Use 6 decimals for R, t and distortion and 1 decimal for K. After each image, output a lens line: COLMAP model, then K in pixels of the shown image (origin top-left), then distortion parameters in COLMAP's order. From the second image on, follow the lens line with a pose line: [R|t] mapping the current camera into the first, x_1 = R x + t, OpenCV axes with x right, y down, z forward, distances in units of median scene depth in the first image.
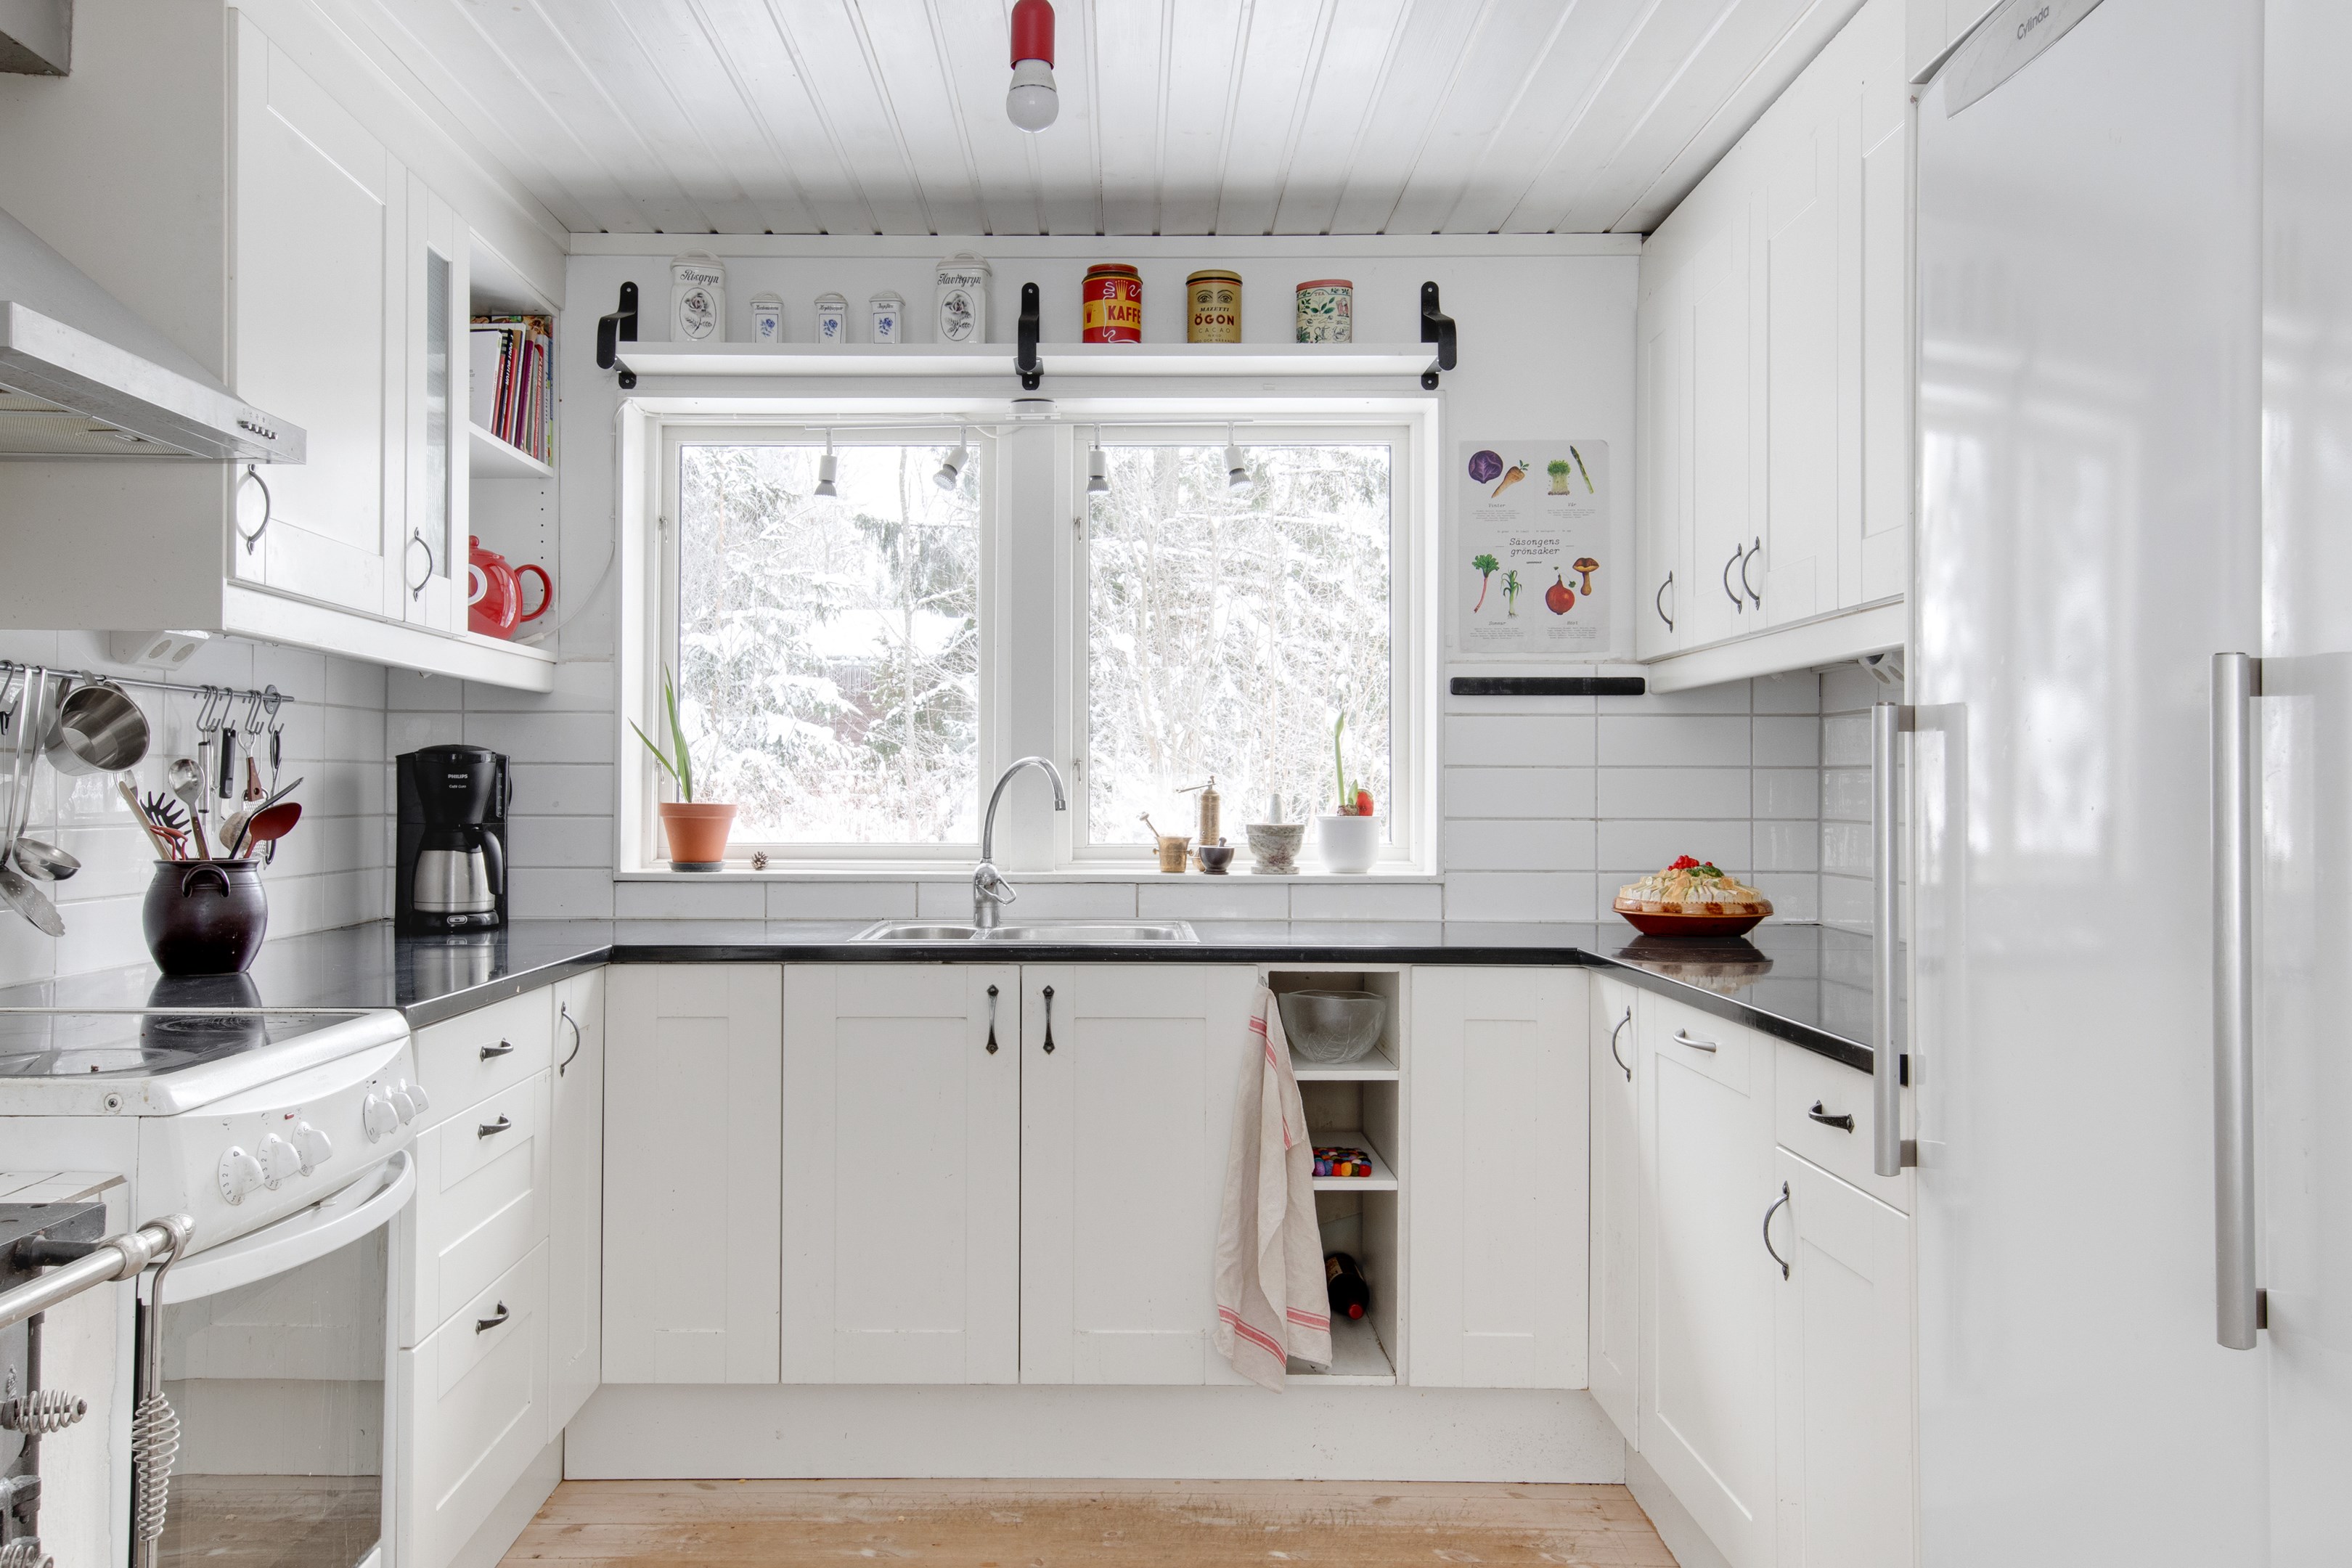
lens RADIAL K [[2175.4, 0, 1176.0], [0, 2175.4, 784.0], [0, 0, 1]] dist [0.048970, -0.000034]
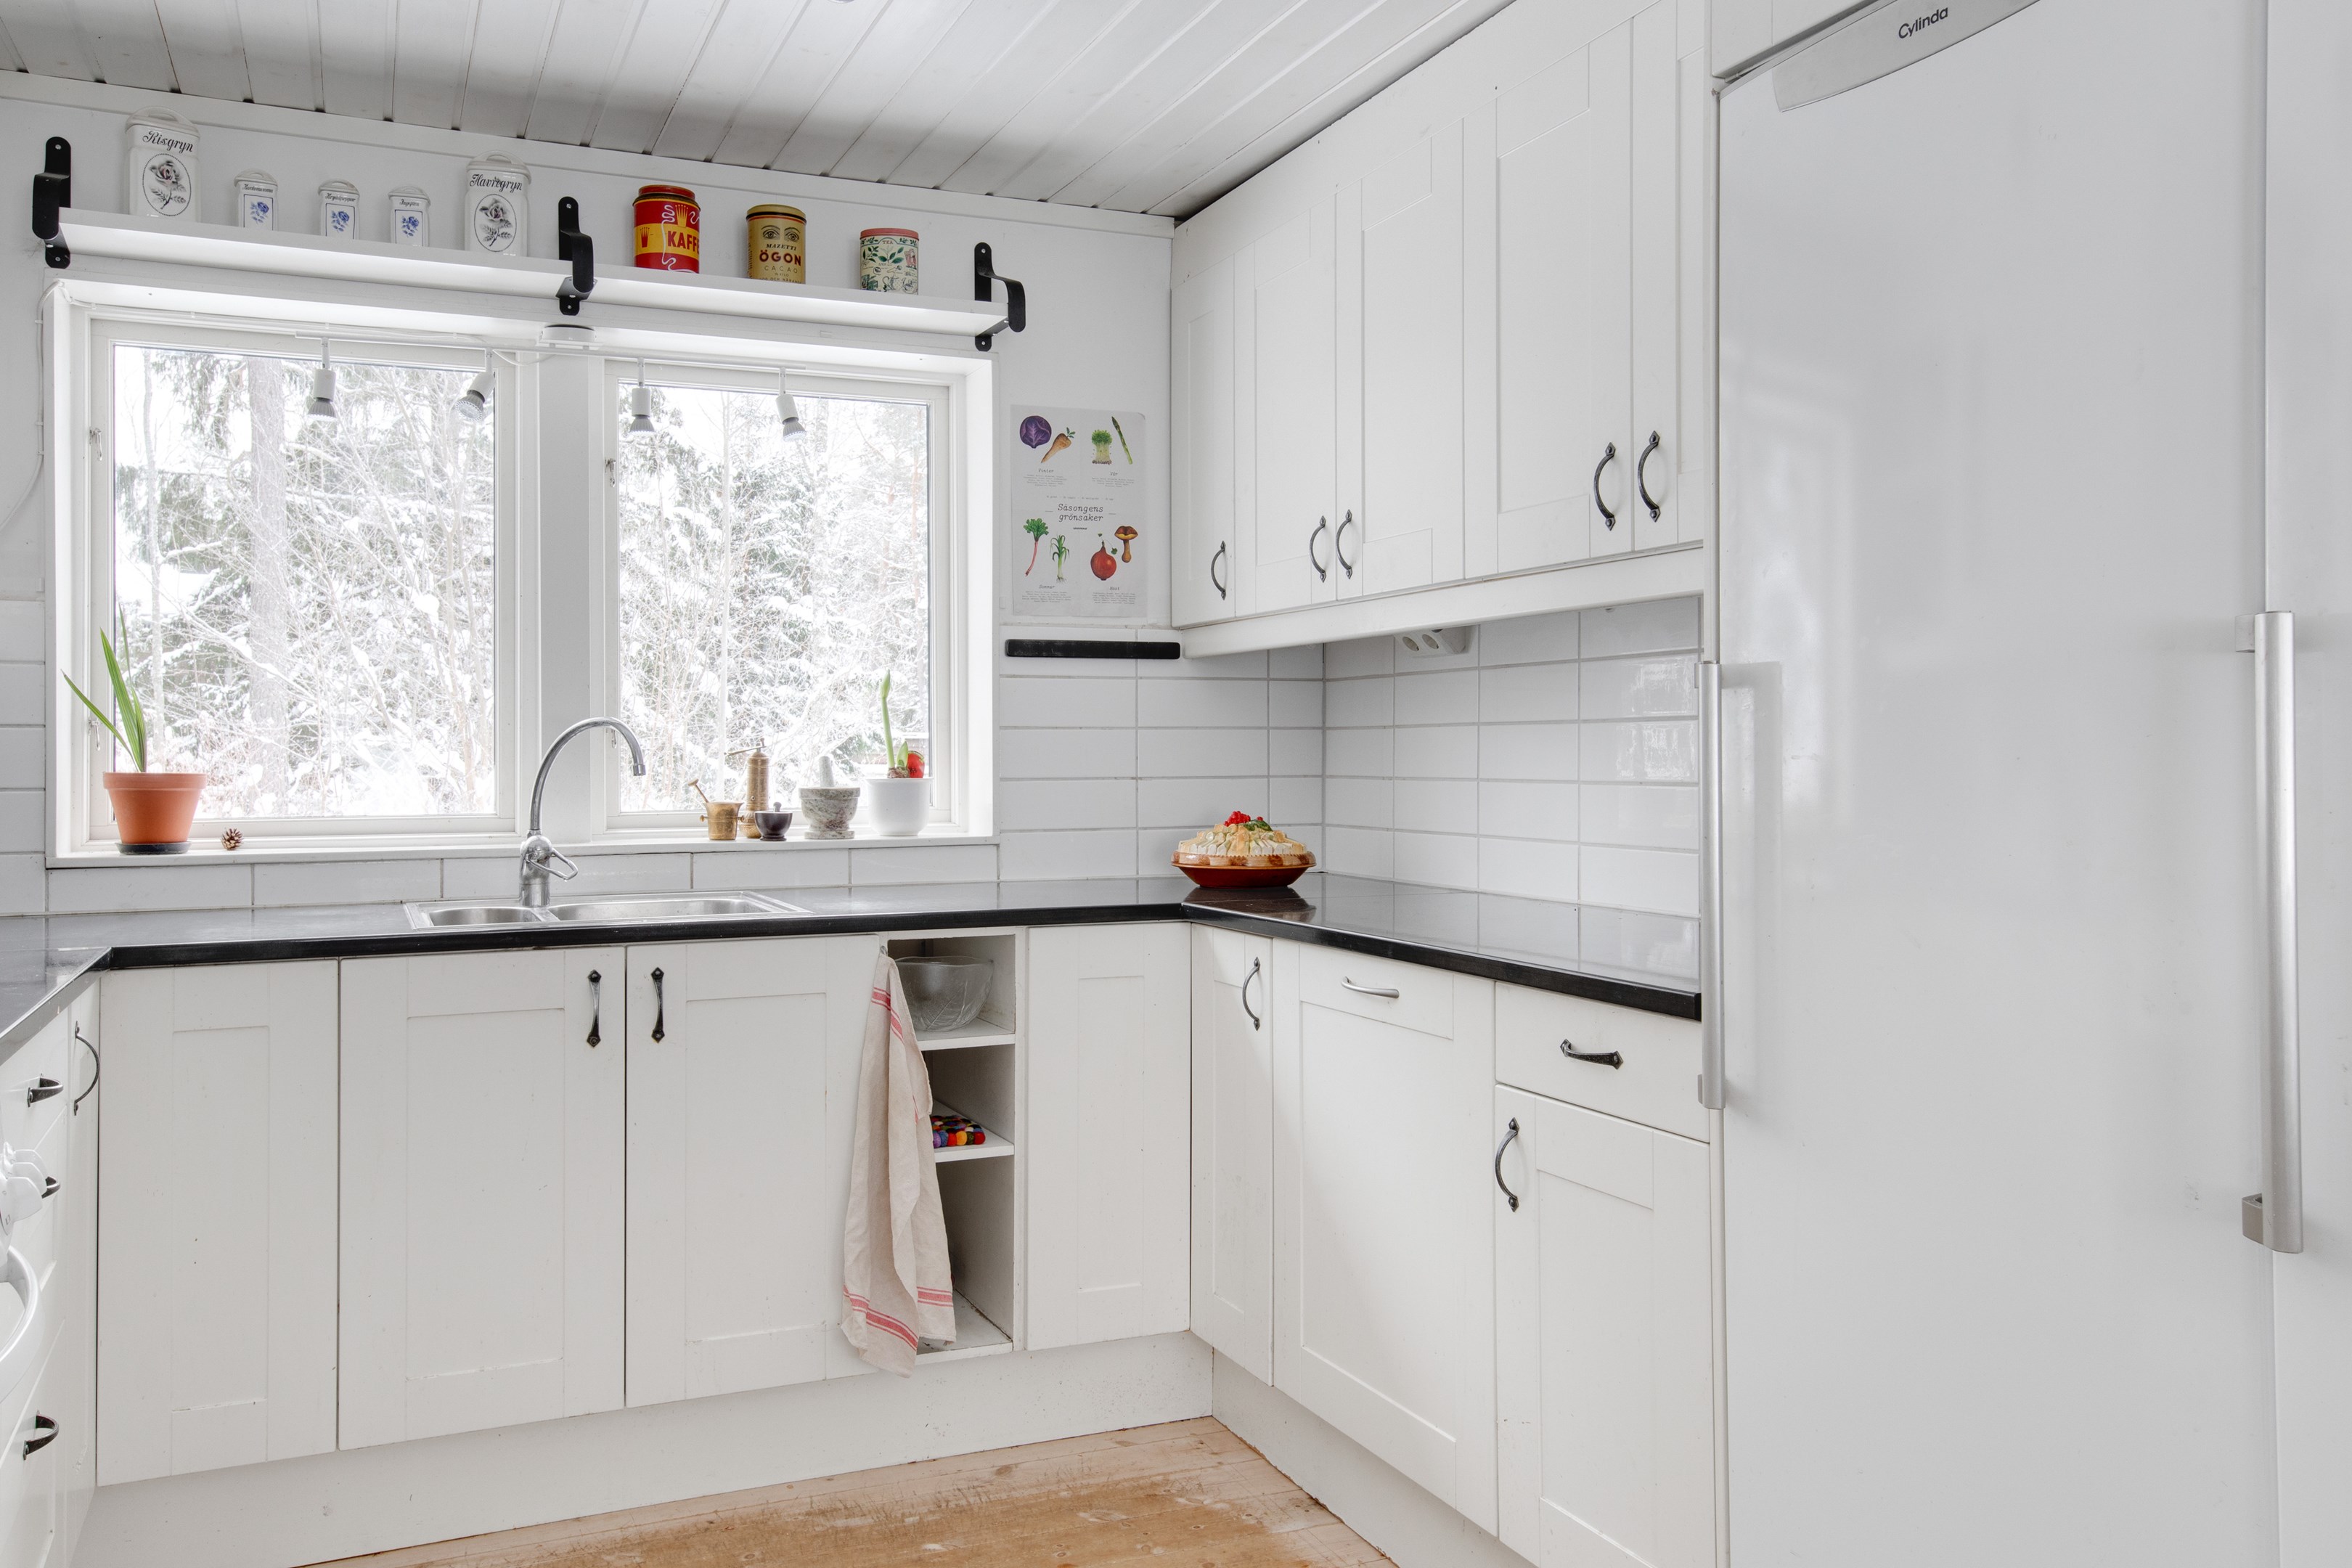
lens RADIAL K [[1996.1, 0, 1301.0], [0, 1996.1, 763.6], [0, 0, 1]] dist [0.049295, 0.003060]
pose [[0.913066, -0.009658, 0.407697, -0.137778], [0.006518, 0.999937, 0.009091, 0.001115], [-0.407760, -0.005643, 0.913072, 0.109053]]
